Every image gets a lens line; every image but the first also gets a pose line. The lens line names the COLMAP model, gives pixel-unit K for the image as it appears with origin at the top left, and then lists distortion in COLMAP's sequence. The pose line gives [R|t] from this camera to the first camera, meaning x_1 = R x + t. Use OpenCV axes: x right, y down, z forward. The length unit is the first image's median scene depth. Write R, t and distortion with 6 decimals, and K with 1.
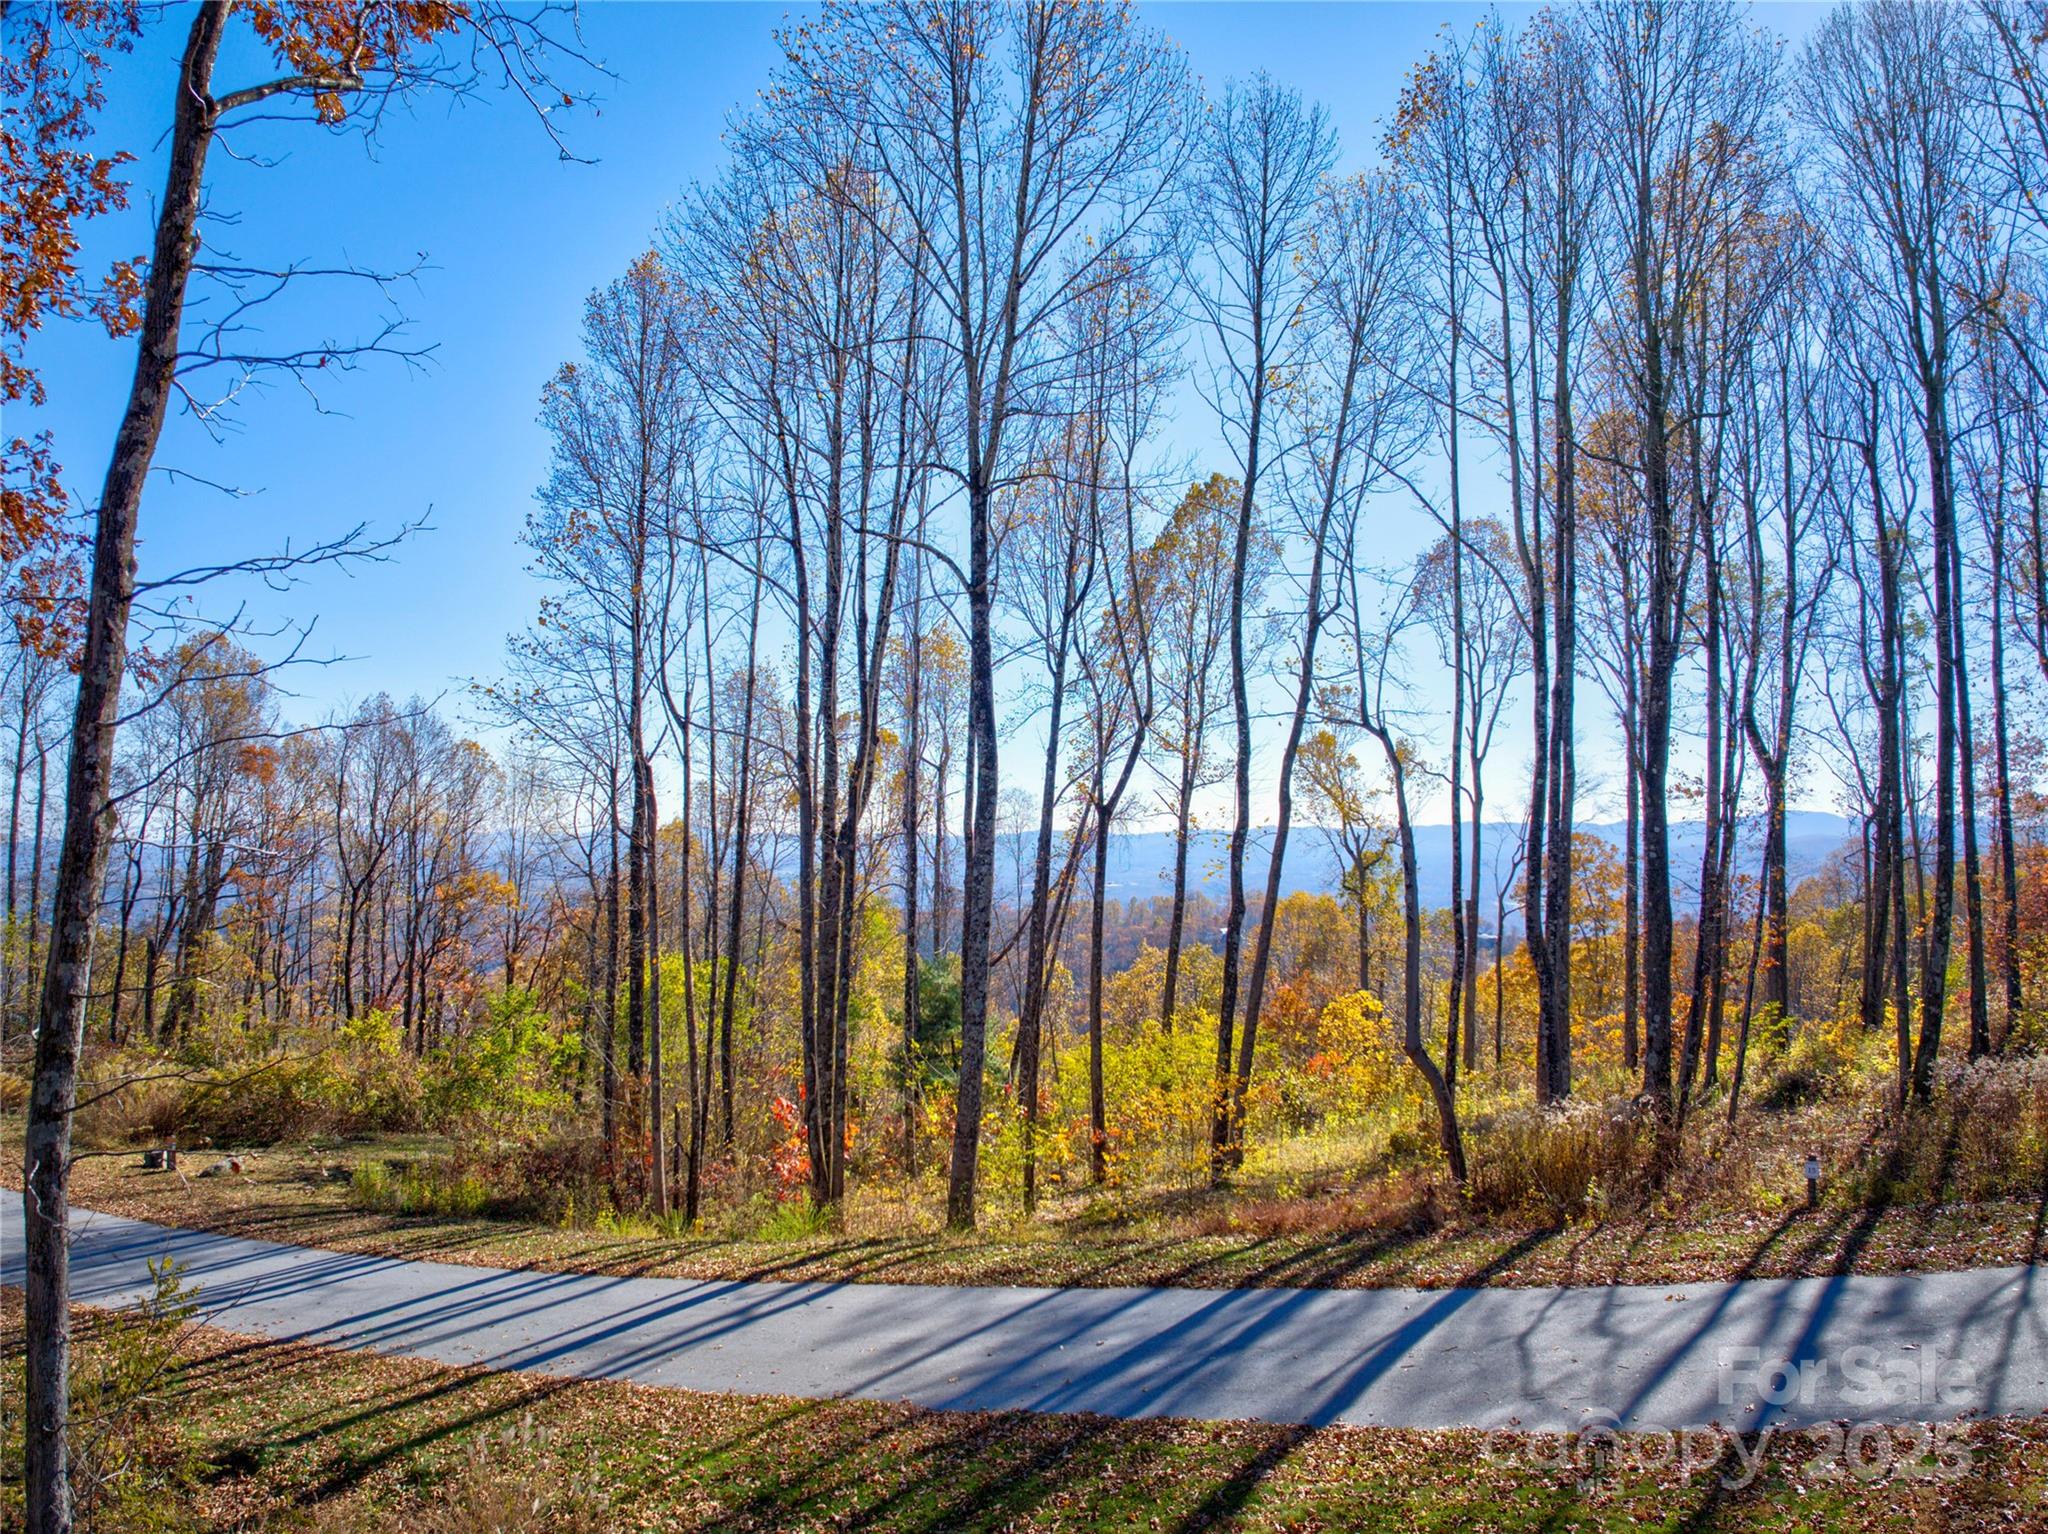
lens RADIAL K [[1576.2, 0, 1026.9], [0, 1576.2, 761.5], [0, 0, 1]] dist [-0.099544, -0.020407]
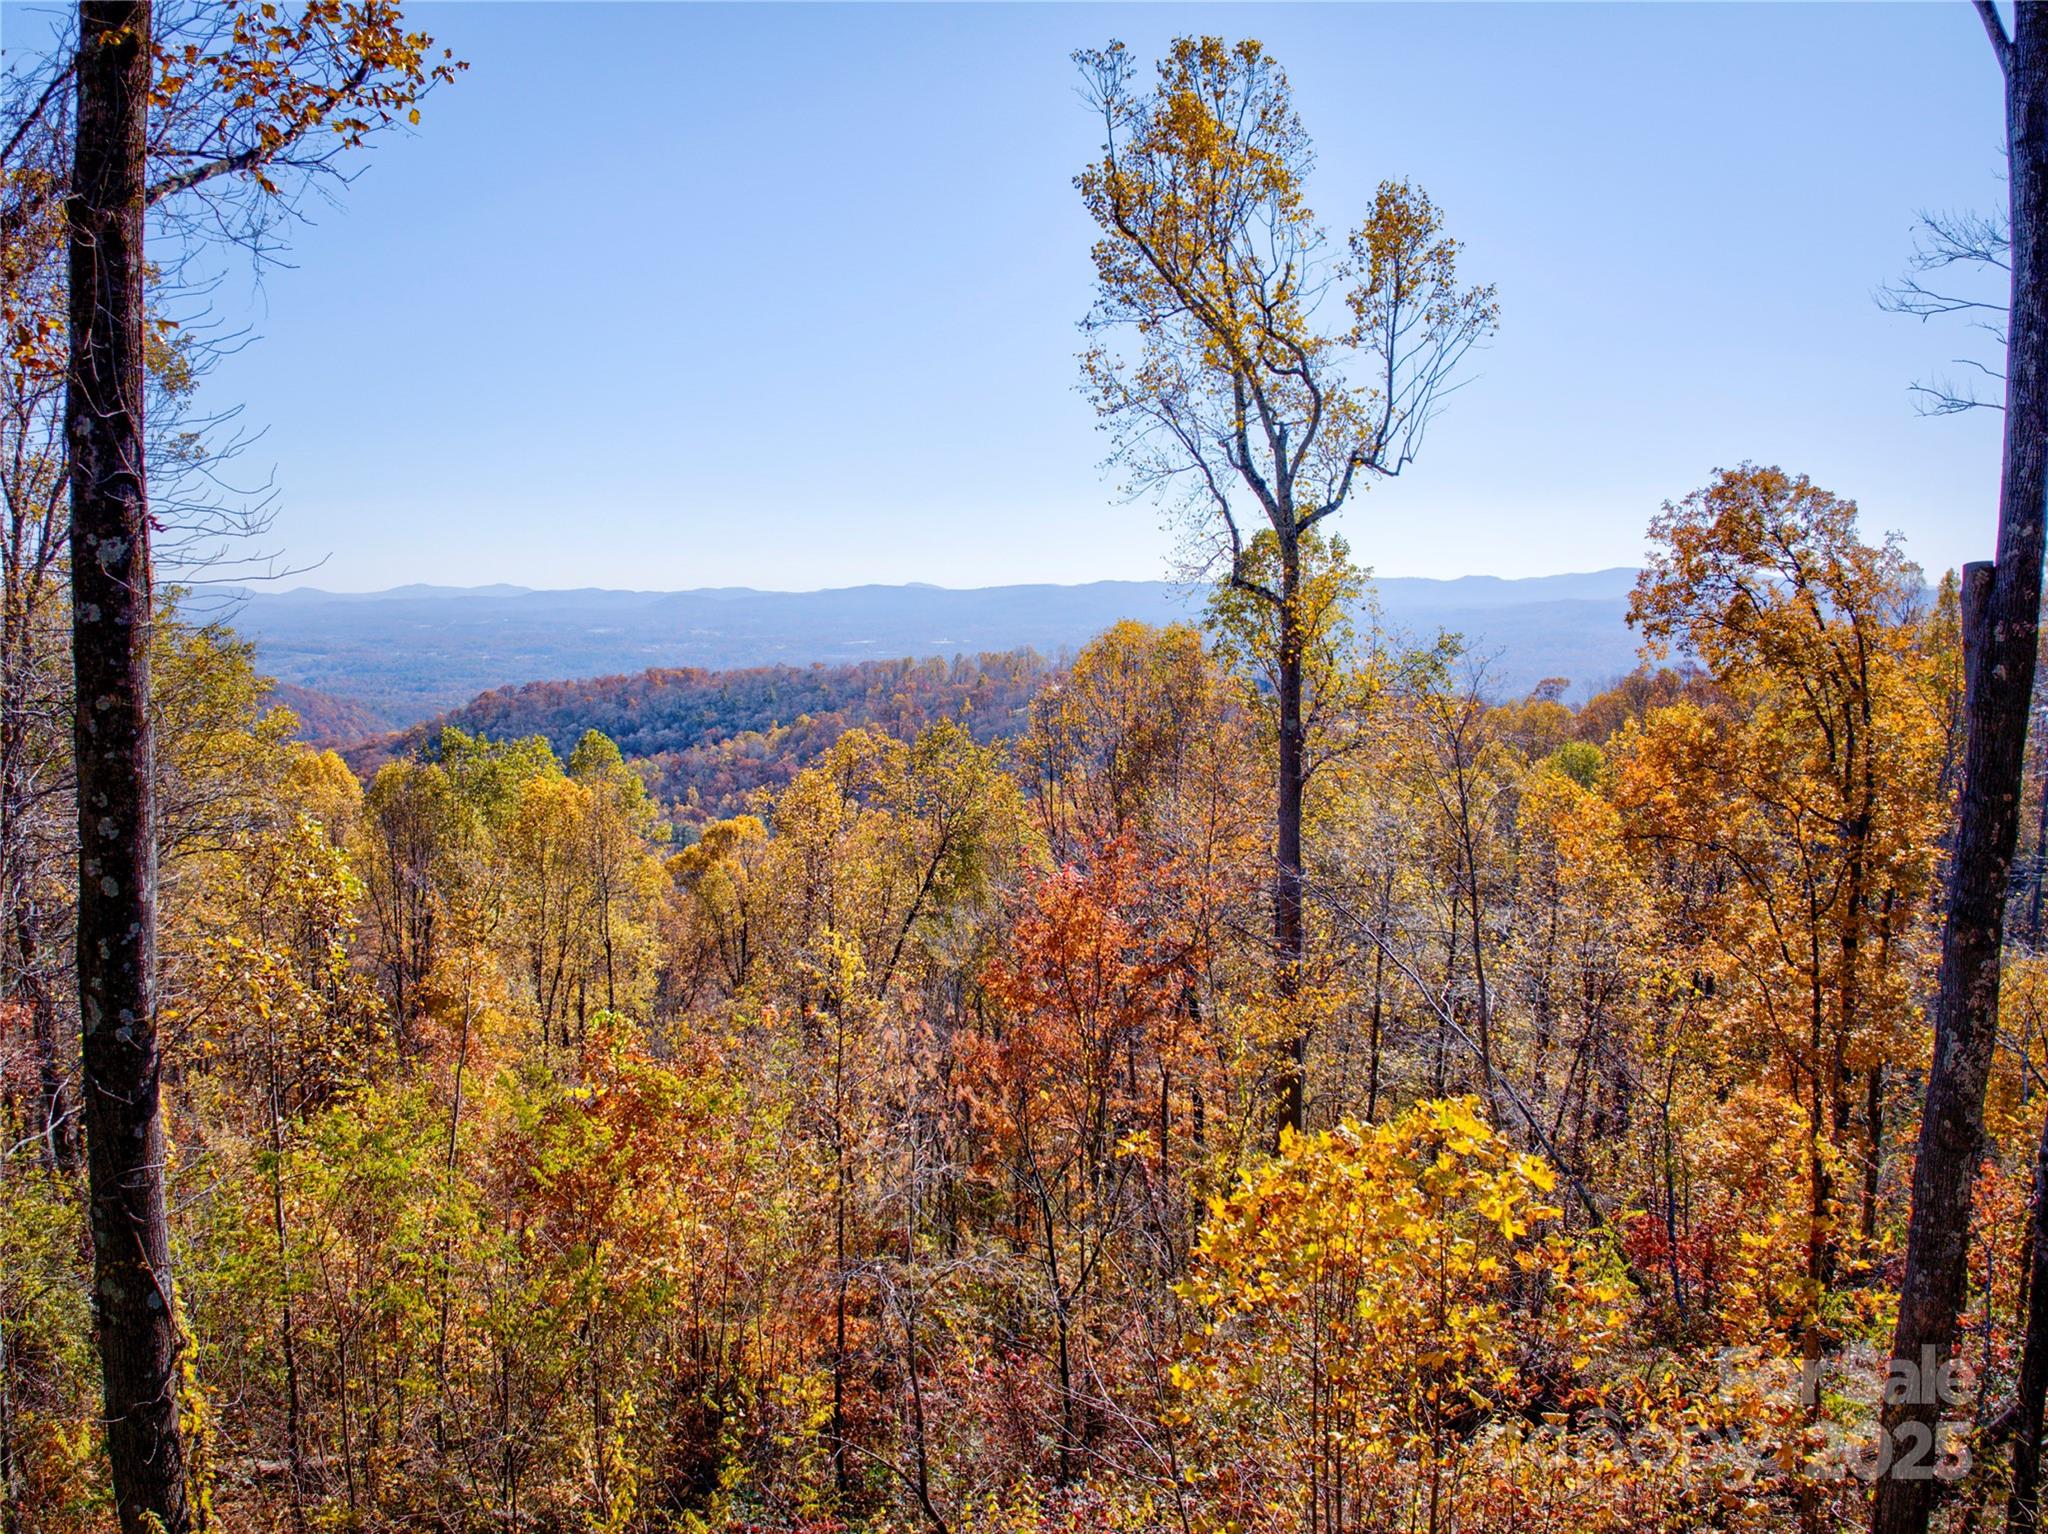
lens RADIAL K [[1576.2, 0, 1034.9], [0, 1576.2, 725.4], [0, 0, 1]] dist [-0.099544, -0.020407]
pose [[0.994927, -0.010386, 0.100065, 0.255595], [-0.002875, 0.991315, 0.131477, 0.141577], [-0.100561, -0.131098, 0.986256, 1.389788]]
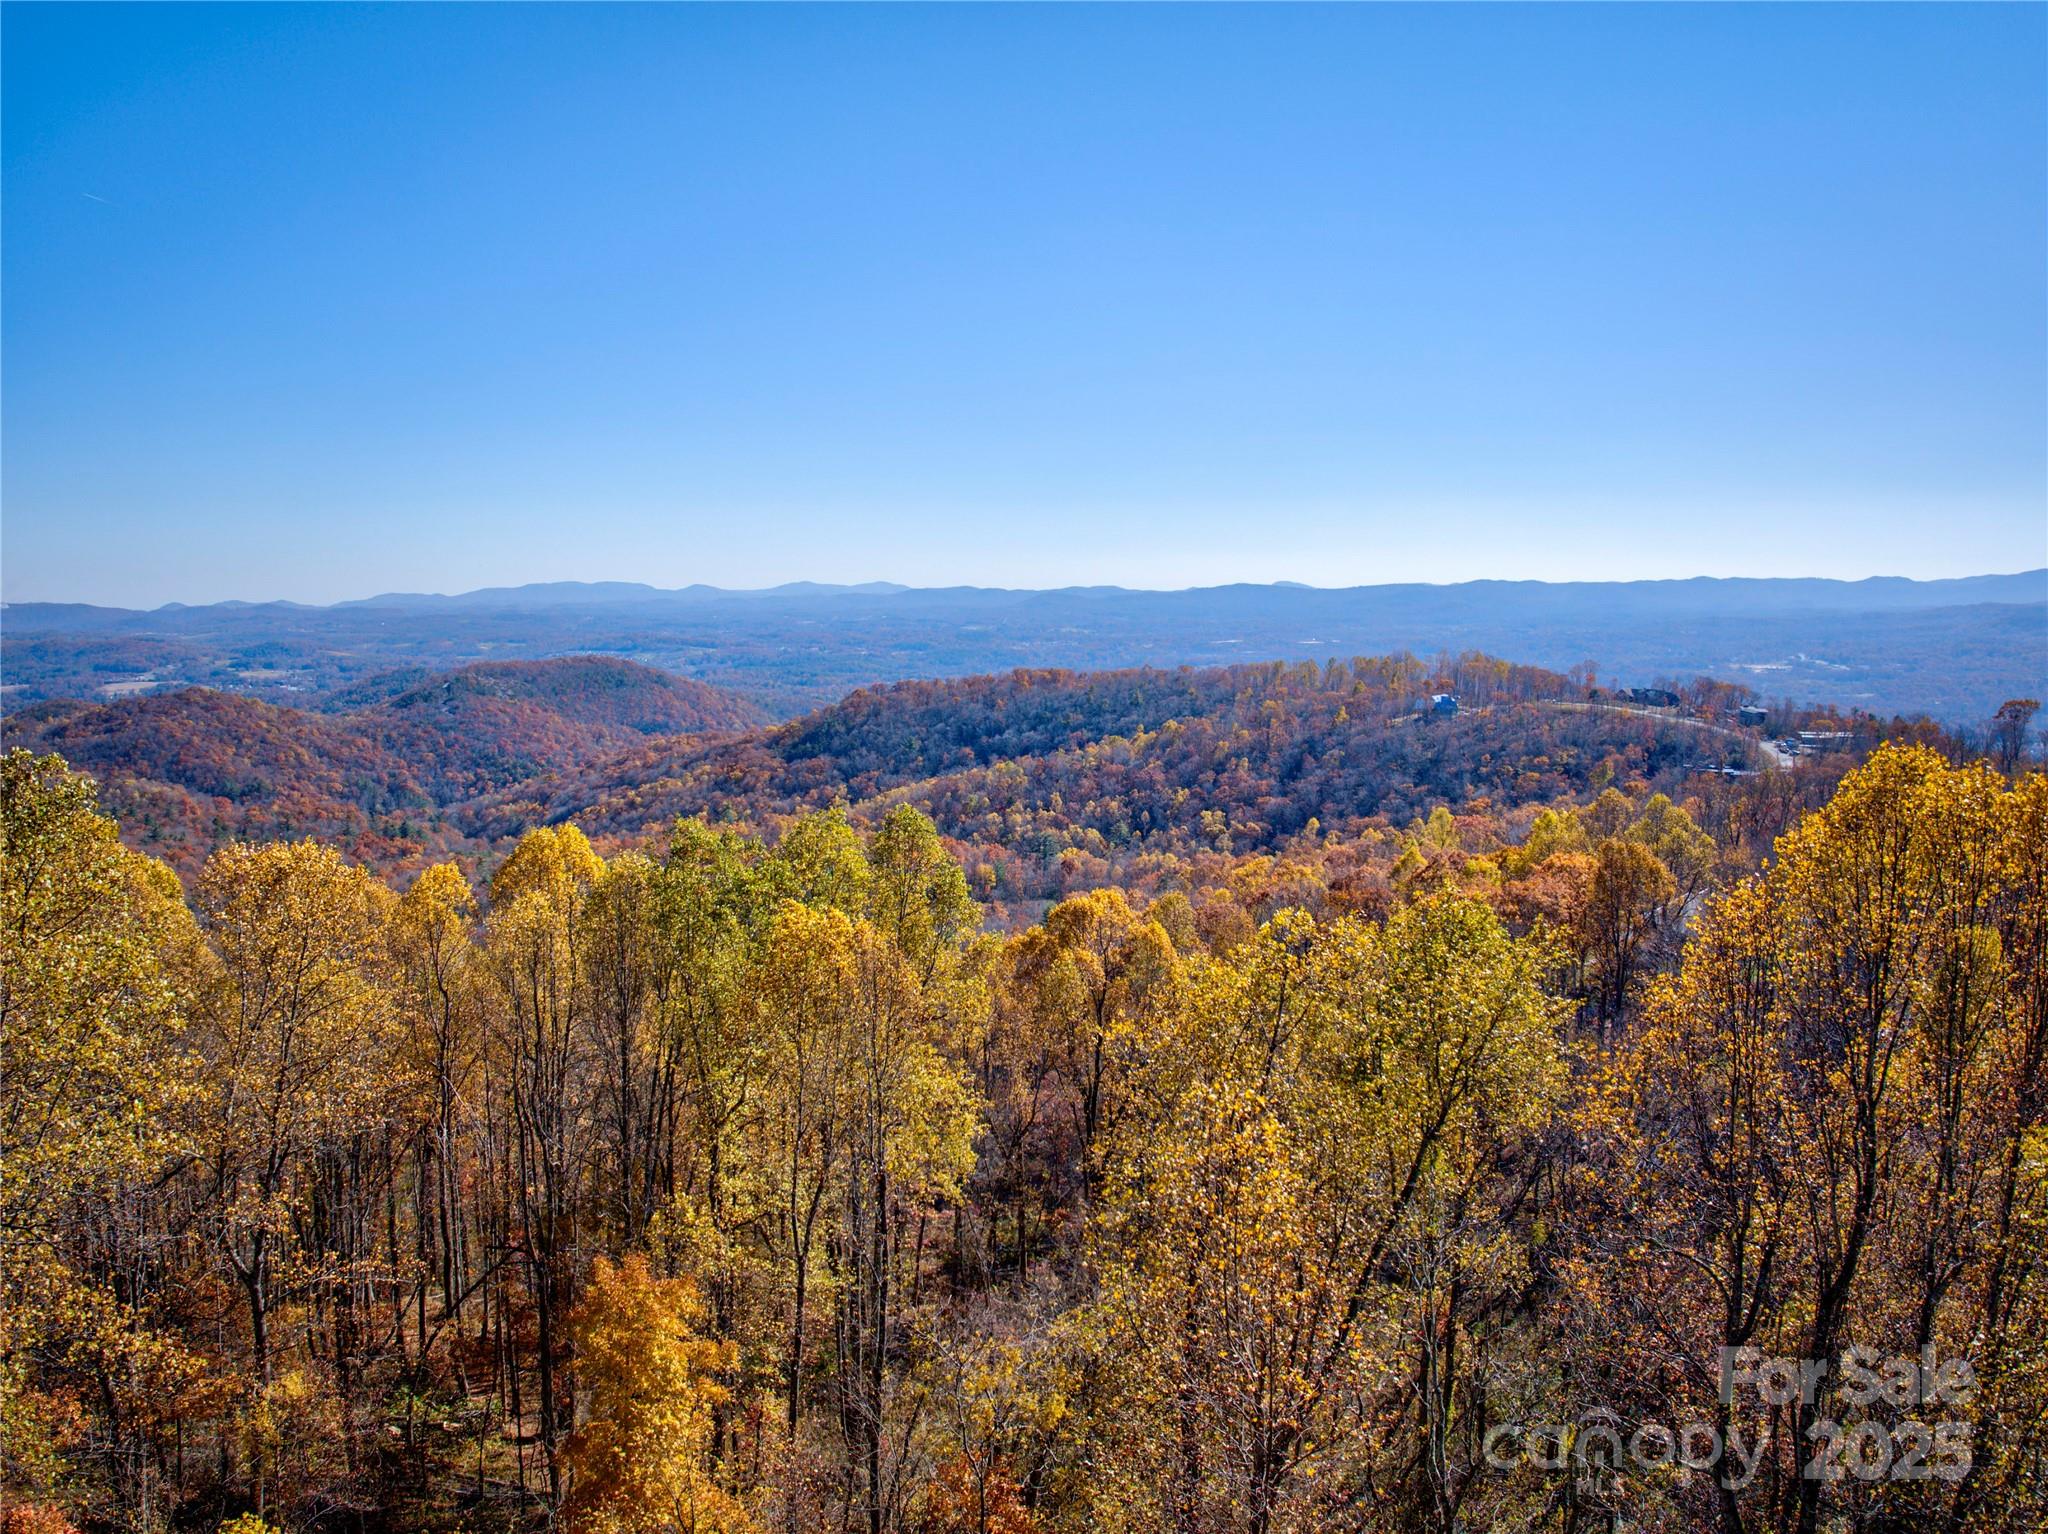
lens RADIAL K [[1576.2, 0, 1037.7], [0, 1576.2, 731.9], [0, 0, 1]] dist [-0.099544, -0.020407]
pose [[0.991653, 0.009170, -0.128607, 0.203618], [0.008410, 0.990743, 0.135490, 0.142127], [0.128659, -0.135440, 0.982396, 2.167426]]
